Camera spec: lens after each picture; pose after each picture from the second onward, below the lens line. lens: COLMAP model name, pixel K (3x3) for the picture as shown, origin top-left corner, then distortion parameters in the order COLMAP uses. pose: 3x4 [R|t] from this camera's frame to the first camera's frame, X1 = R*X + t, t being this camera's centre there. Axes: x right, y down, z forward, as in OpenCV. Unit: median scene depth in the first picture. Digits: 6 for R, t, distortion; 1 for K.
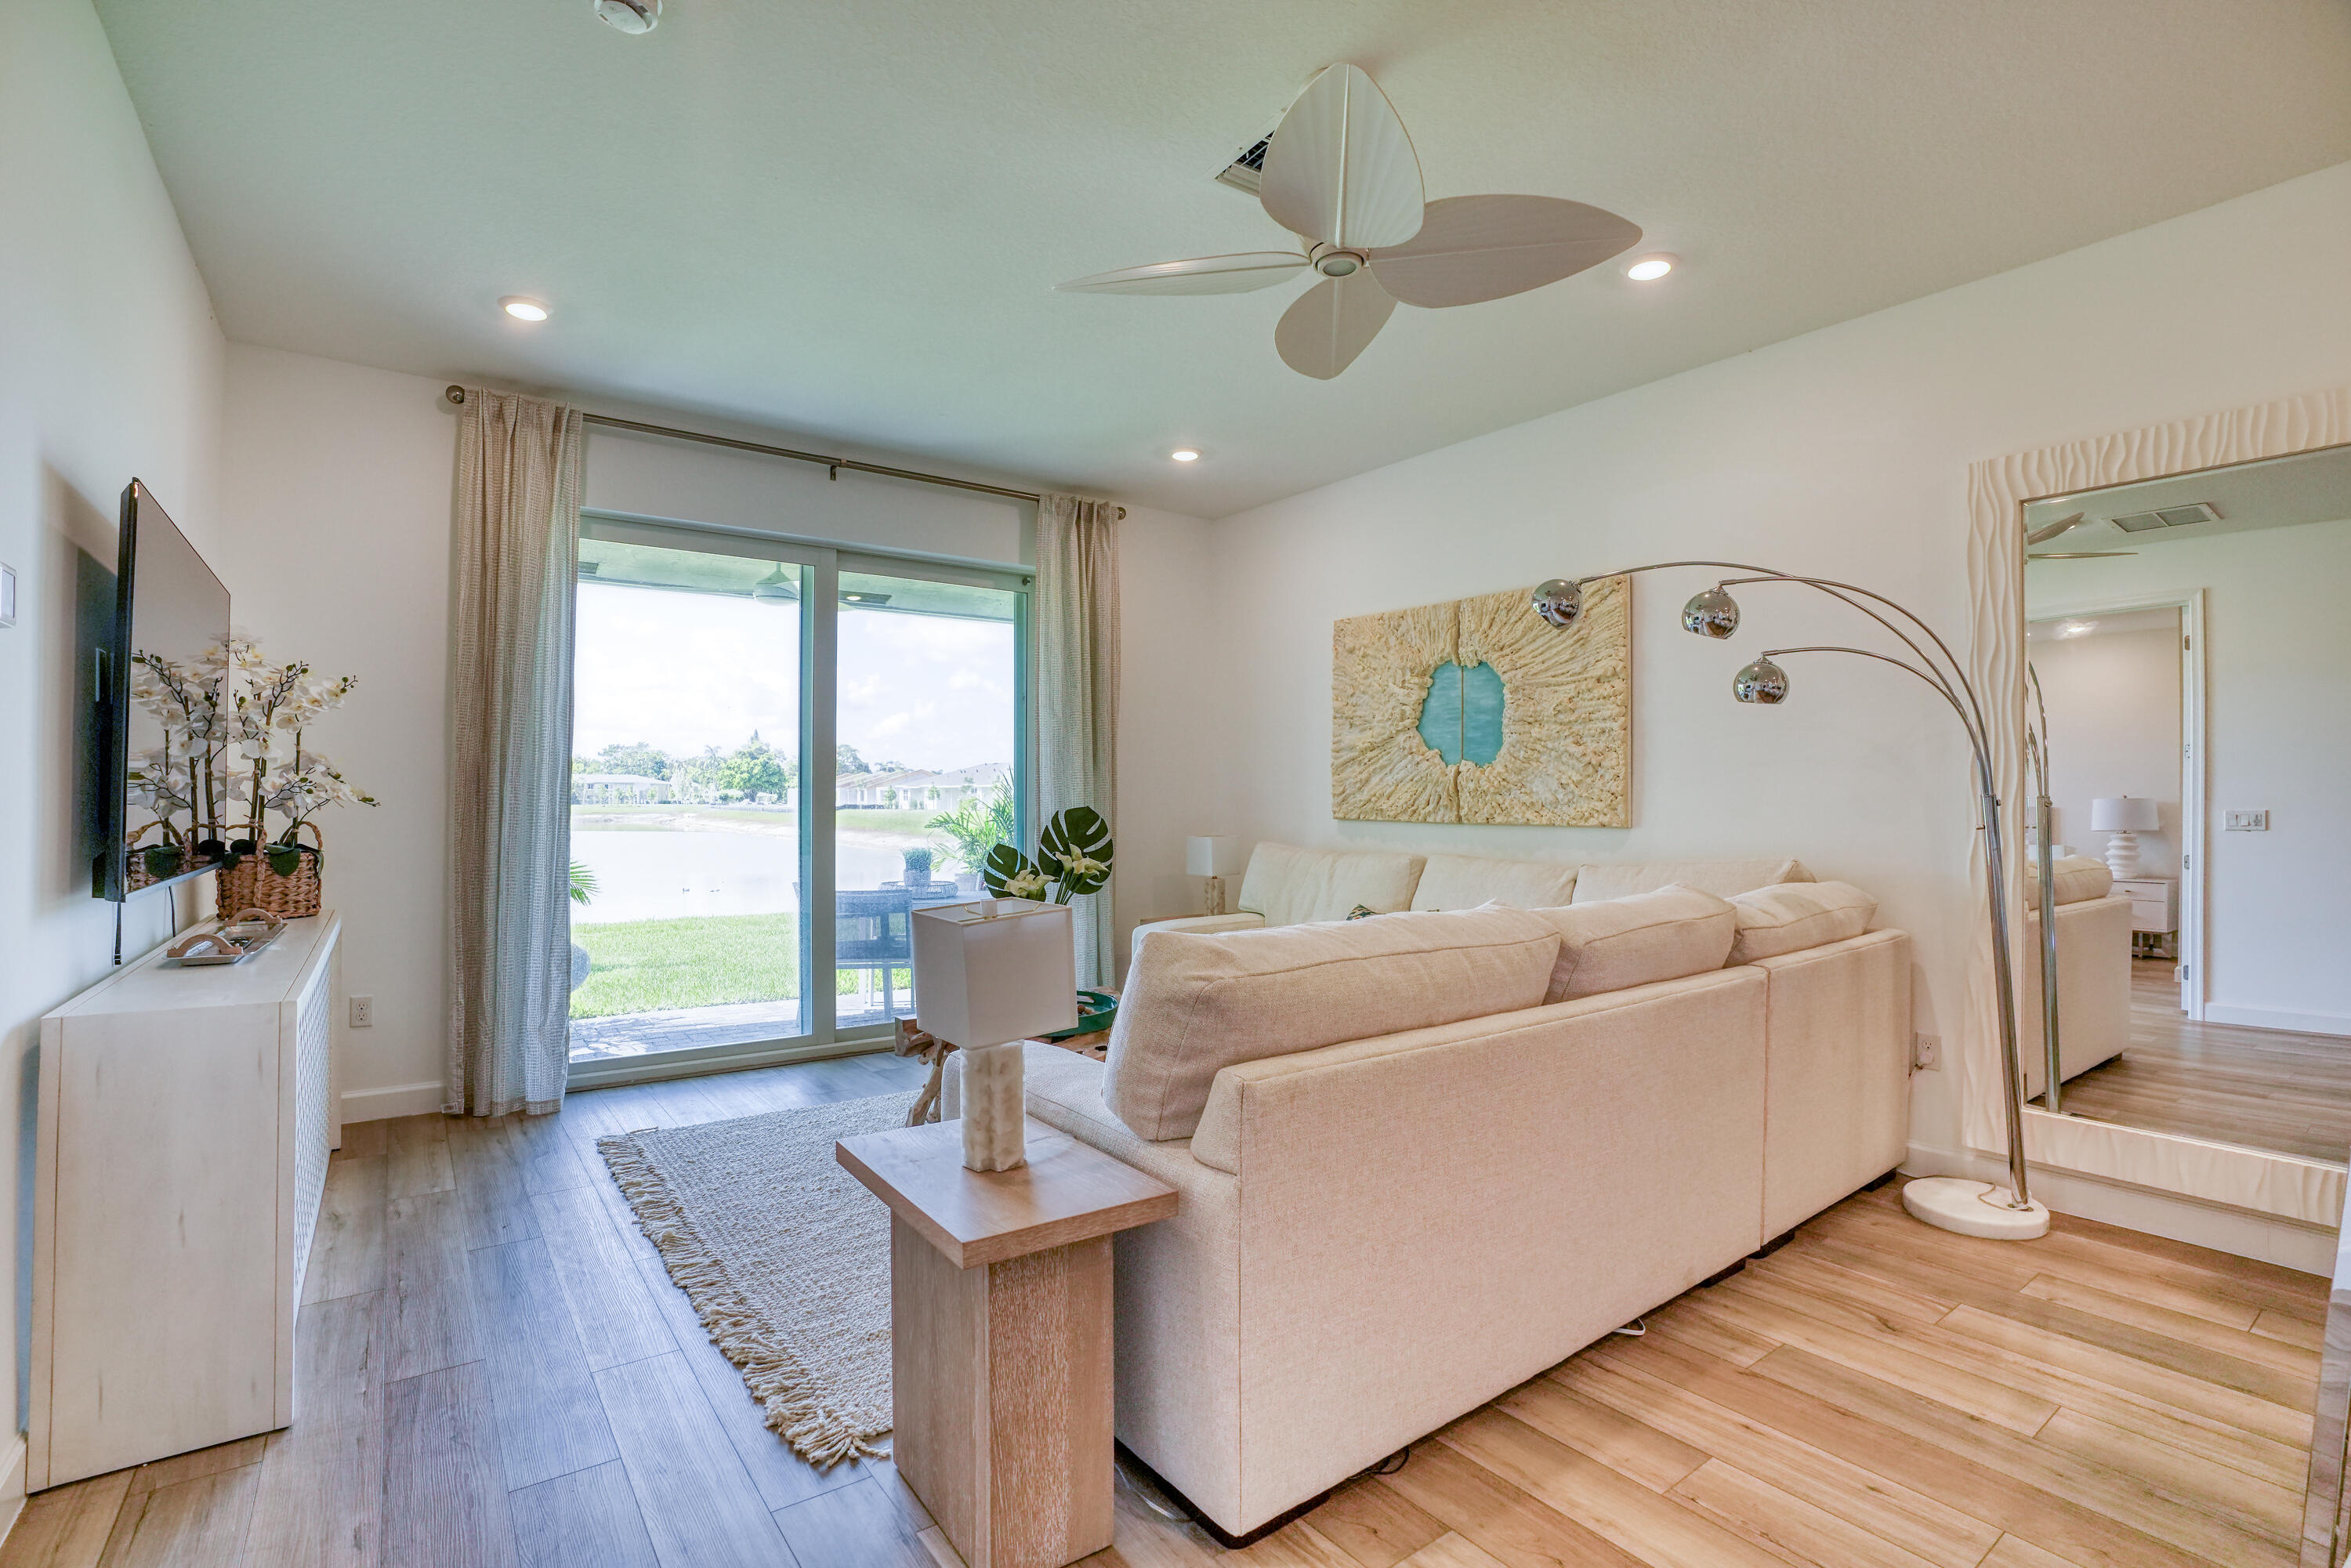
lens RADIAL K [[1071.9, 0, 1175.5], [0, 1071.9, 784.0], [0, 0, 1]] dist [-0.000949, -0.000195]
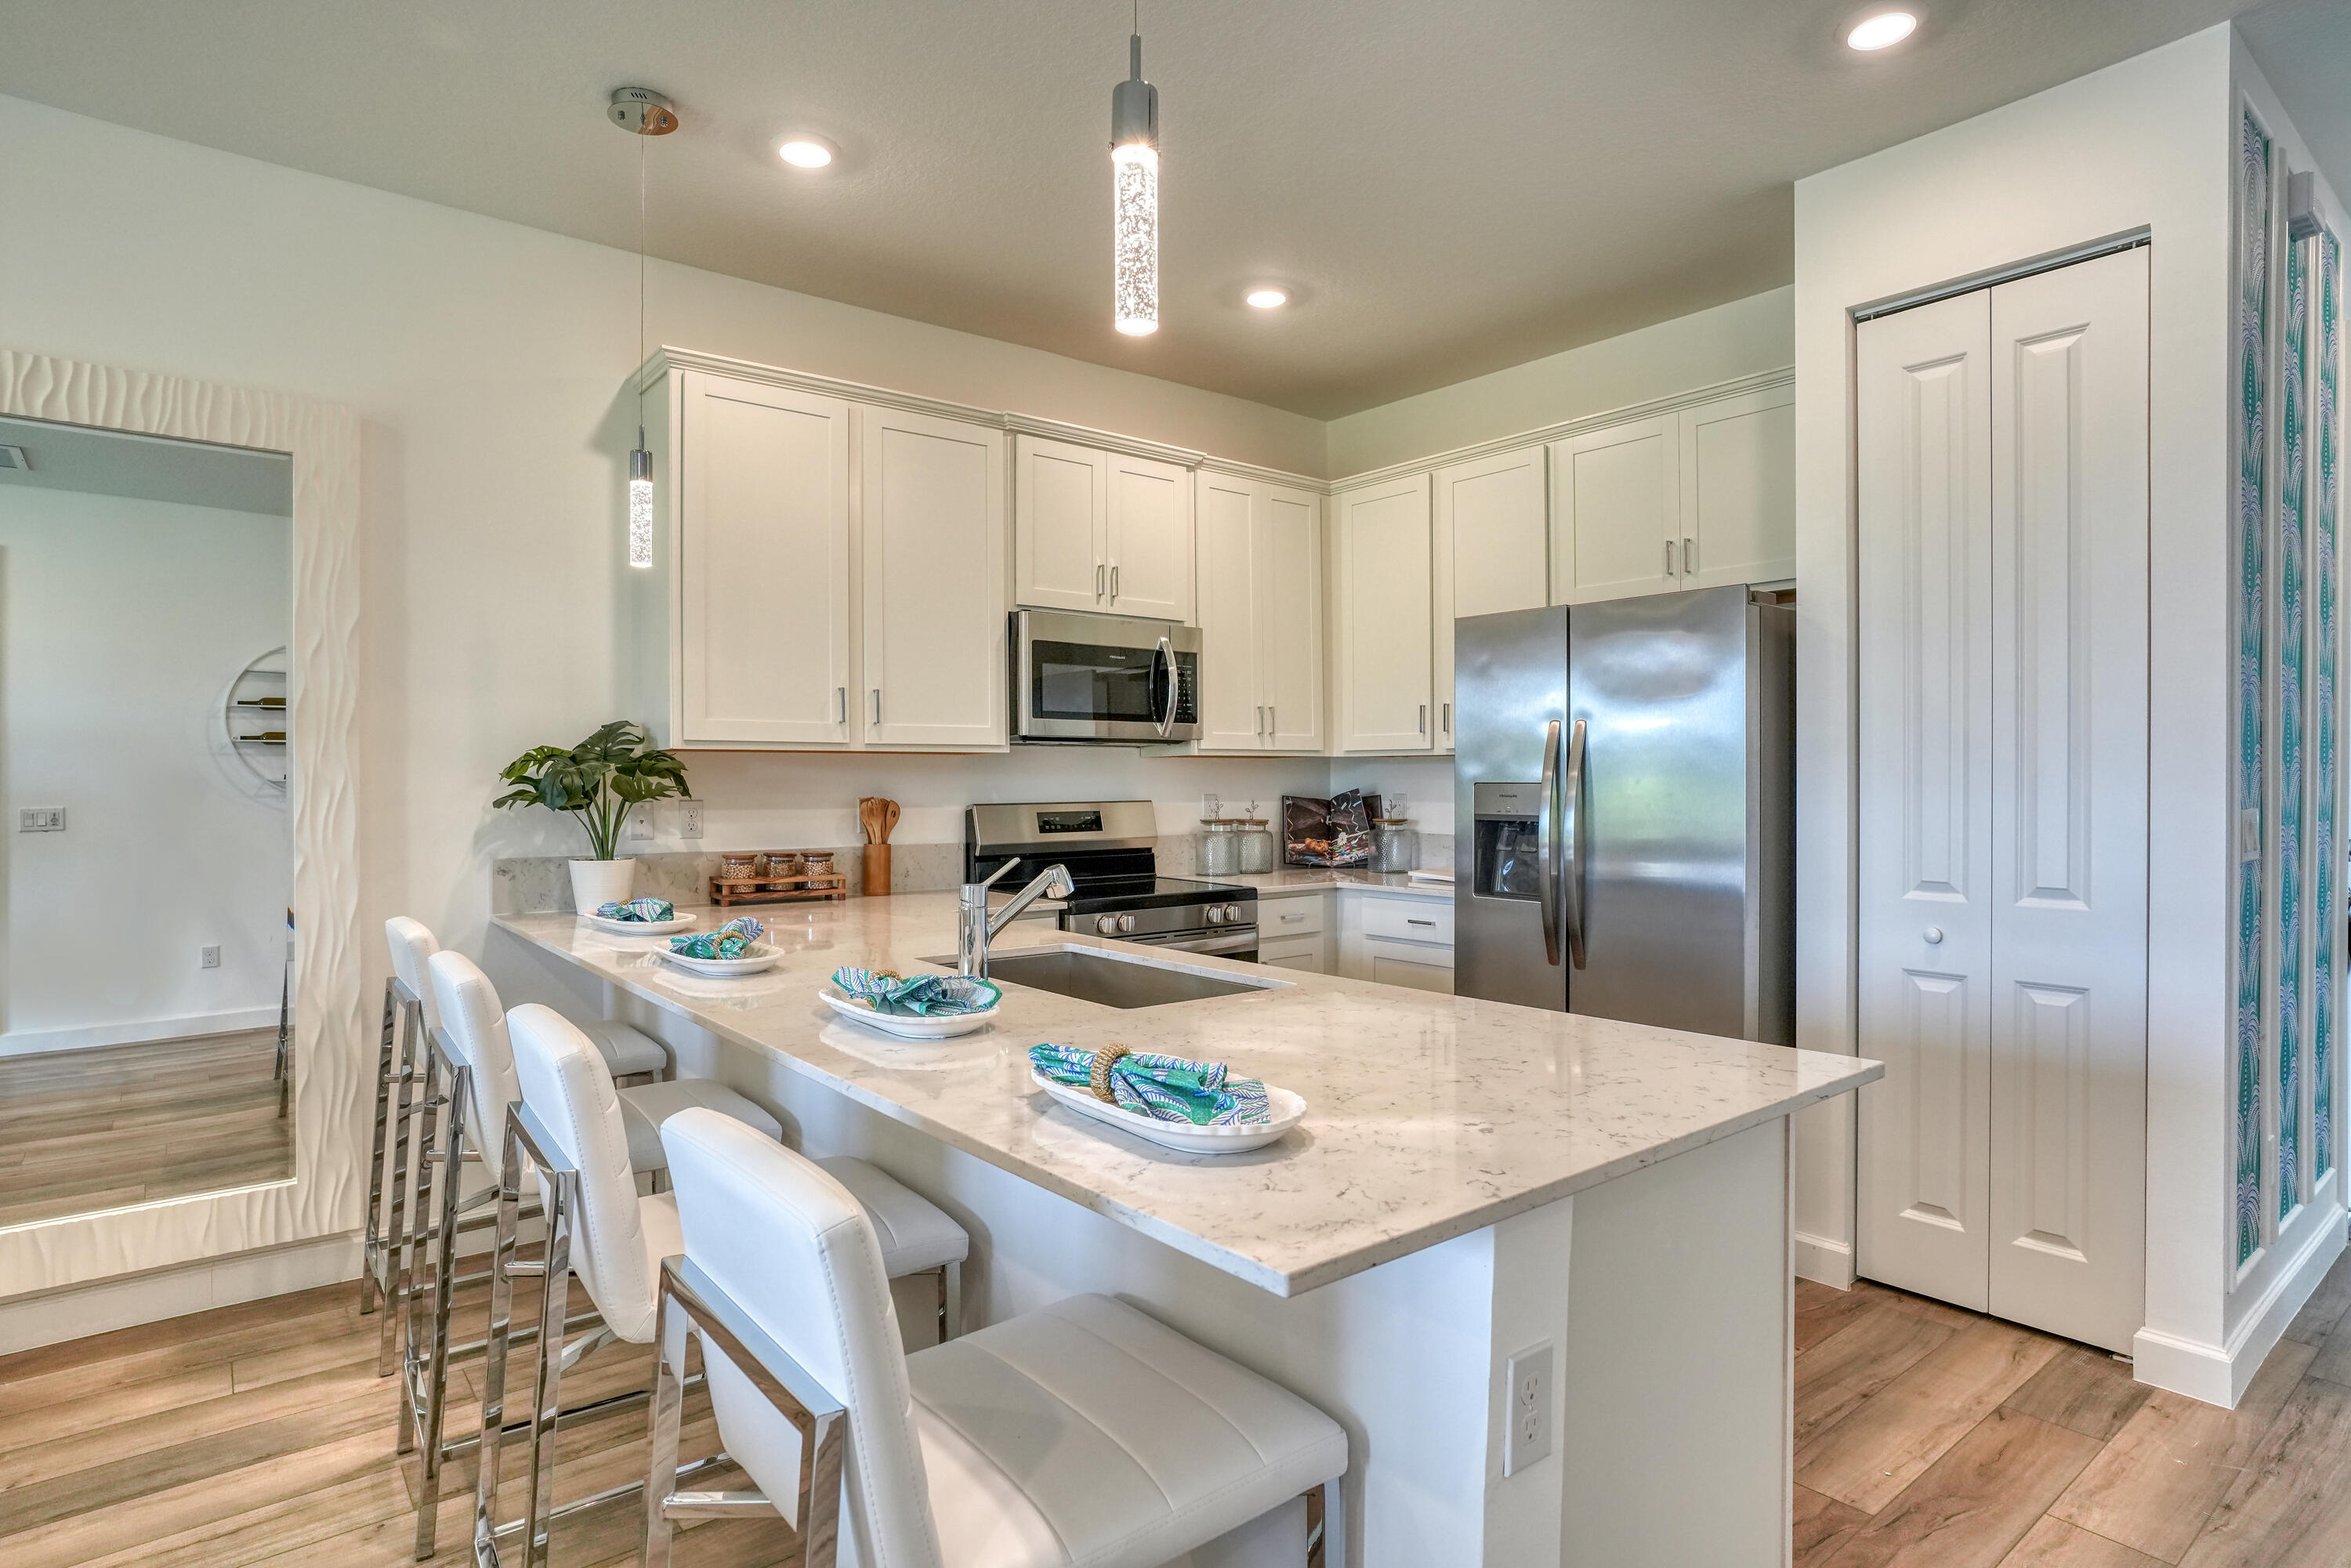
lens RADIAL K [[1217.4, 0, 1175.5], [0, 1217.4, 784.0], [0, 0, 1]] dist [0.000539, 0.000509]
pose [[-0.041610, -0.008530, 0.999098, -0.071874], [-0.015956, 0.999842, 0.007872, -0.032942], [-0.999007, -0.015614, -0.041739, 0.216030]]
